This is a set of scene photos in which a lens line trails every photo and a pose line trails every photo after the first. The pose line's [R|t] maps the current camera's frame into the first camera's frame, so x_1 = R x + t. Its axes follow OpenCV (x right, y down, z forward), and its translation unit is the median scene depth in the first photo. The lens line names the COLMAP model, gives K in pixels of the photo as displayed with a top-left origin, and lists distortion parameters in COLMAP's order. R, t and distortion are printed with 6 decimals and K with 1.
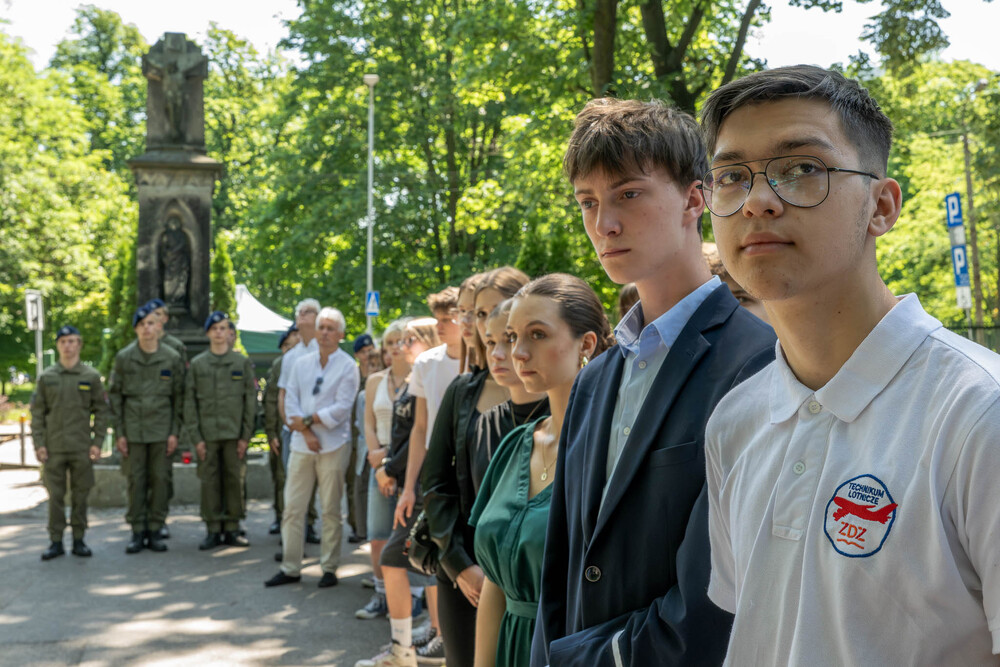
lens RADIAL K [[1063.0, 0, 500.0], [0, 1063.0, 333.5], [0, 0, 1]] dist [0.005396, 0.014764]
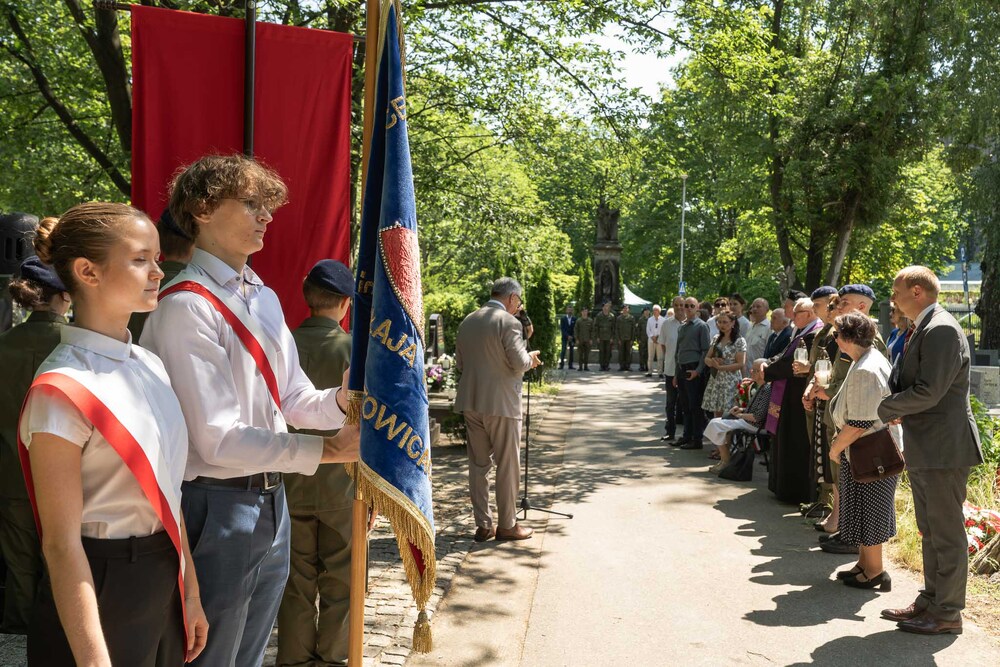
lens RADIAL K [[1094.2, 0, 500.0], [0, 1094.2, 333.5], [0, 0, 1]] dist [0.170233, -0.522945]
pose [[0.954598, 0.035939, -0.295720, 0.236762], [-0.021829, 0.998466, 0.050880, -0.056991], [0.297095, -0.042115, 0.953919, -1.509864]]
